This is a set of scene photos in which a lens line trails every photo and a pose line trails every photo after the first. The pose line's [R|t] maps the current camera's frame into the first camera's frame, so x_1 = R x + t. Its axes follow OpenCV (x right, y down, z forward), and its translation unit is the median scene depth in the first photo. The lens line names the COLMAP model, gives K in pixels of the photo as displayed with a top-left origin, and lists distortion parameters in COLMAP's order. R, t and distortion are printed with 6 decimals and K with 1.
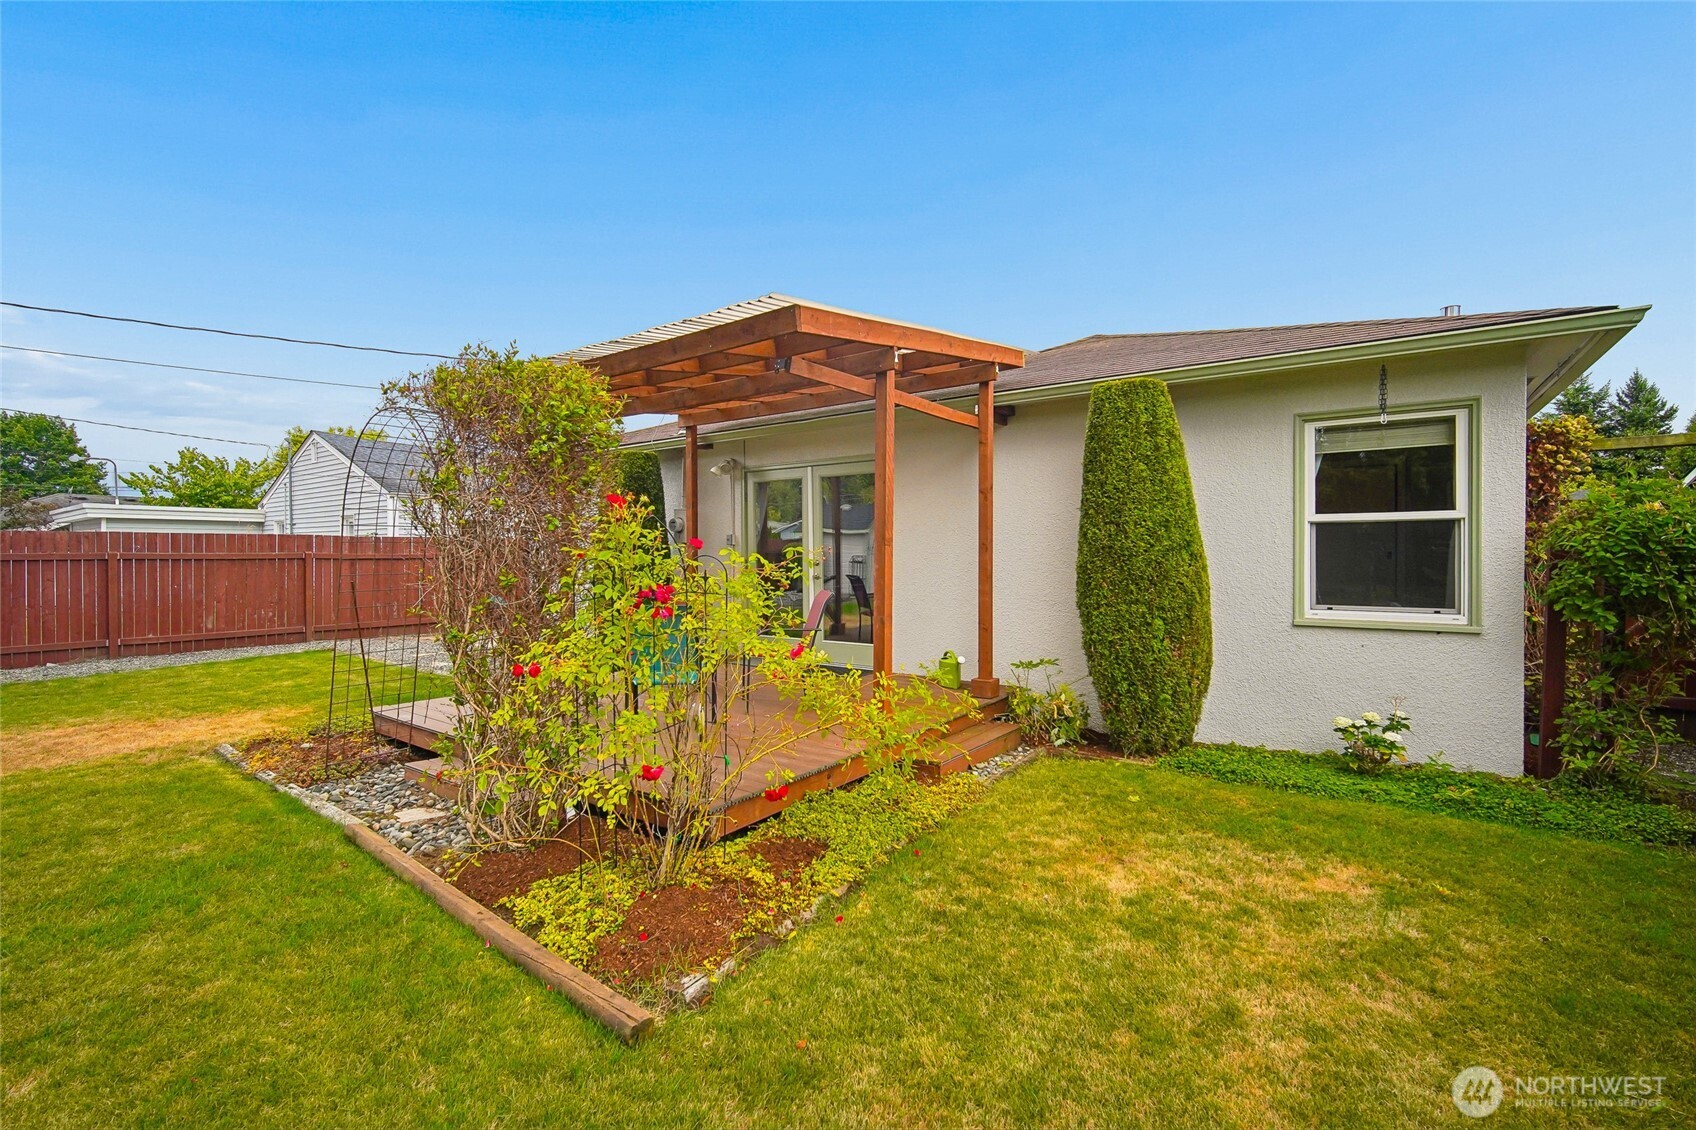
lens RADIAL K [[744.6, 0, 842.1], [0, 744.6, 548.5], [0, 0, 1]] dist [-0.006845, 0.000235]
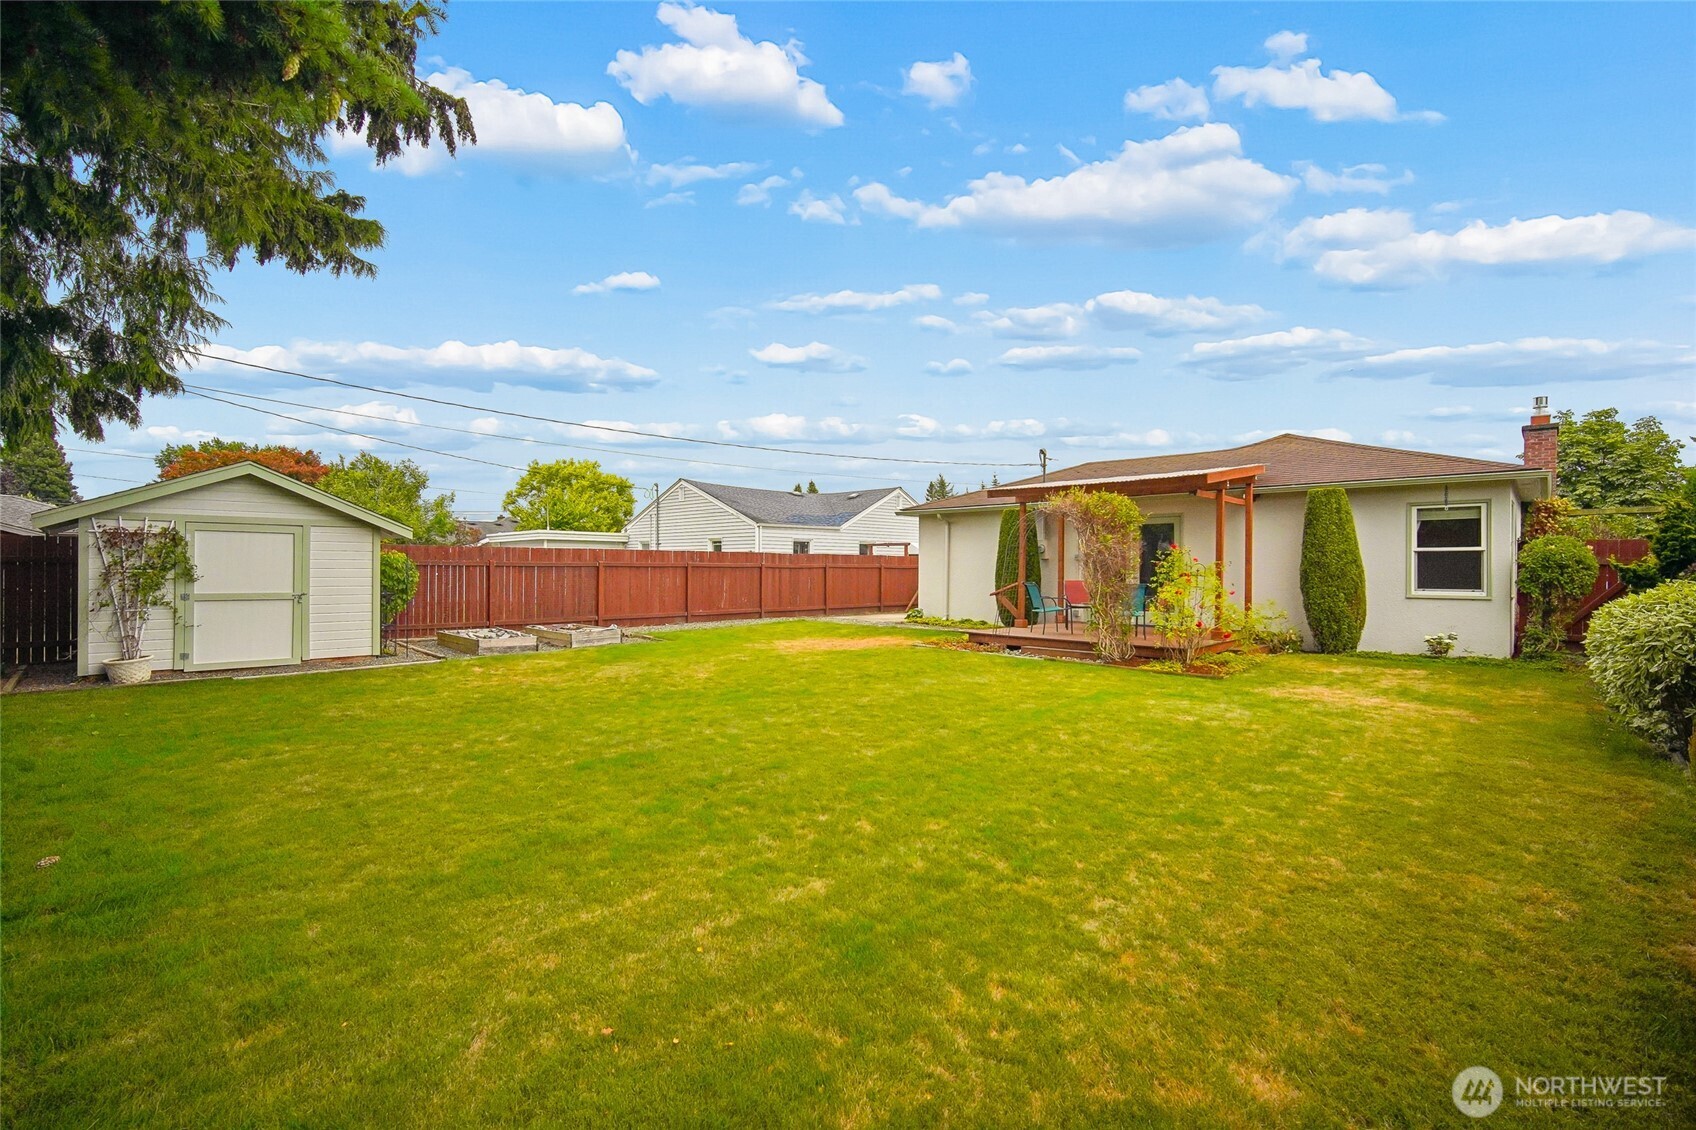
lens RADIAL K [[746.1, 0, 848.1], [0, 746.1, 557.8], [0, 0, 1]] dist [-0.013111, 0.005429]
pose [[0.989786, 0.003931, -0.142509, -0.726301], [-0.004836, 0.999970, -0.006004, 0.005636], [0.142481, 0.006631, 0.989775, -1.429963]]
